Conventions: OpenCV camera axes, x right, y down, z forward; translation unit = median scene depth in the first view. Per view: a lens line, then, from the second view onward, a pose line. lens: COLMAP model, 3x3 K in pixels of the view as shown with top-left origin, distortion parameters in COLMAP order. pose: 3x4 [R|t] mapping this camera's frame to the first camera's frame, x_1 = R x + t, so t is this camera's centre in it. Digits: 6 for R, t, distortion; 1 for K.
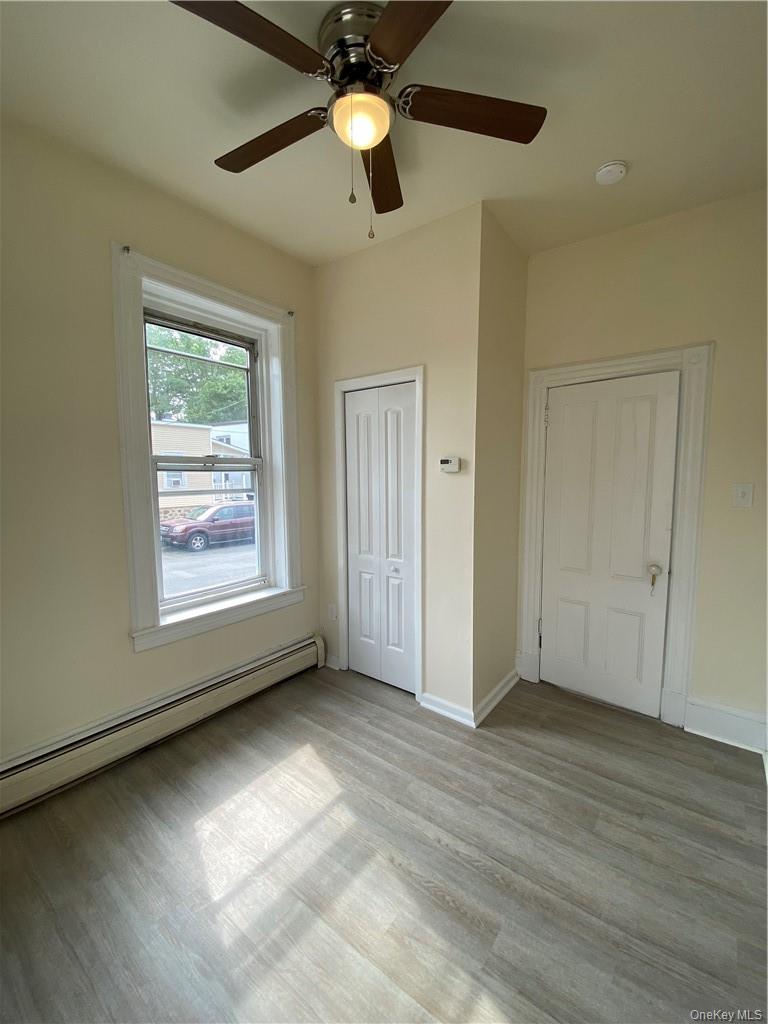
lens RADIAL K [[417.1, 0, 385.0], [0, 417.1, 512.3], [0, 0, 1]] dist [0.018105, -0.018945]
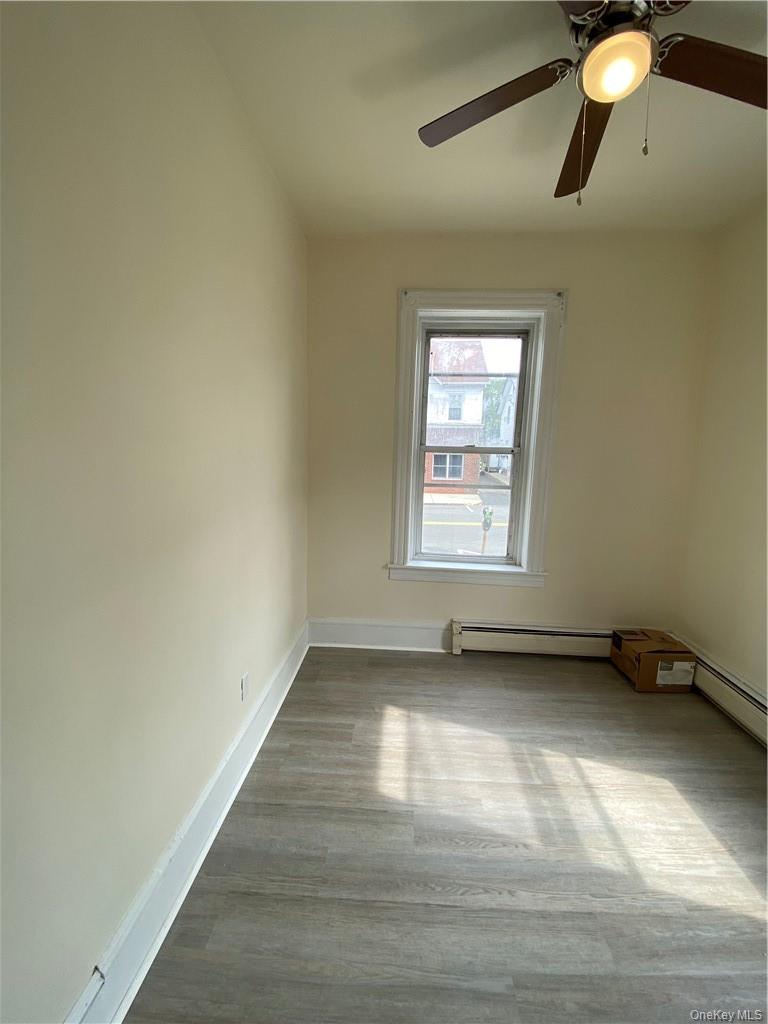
lens RADIAL K [[417.1, 0, 385.0], [0, 417.1, 512.3], [0, 0, 1]] dist [0.018105, -0.018945]
pose [[-0.826562, 0.063523, -0.559249, 0.848344], [-0.071476, 0.973720, 0.216241, -0.149628], [0.558288, 0.218710, -0.800300, 1.513854]]
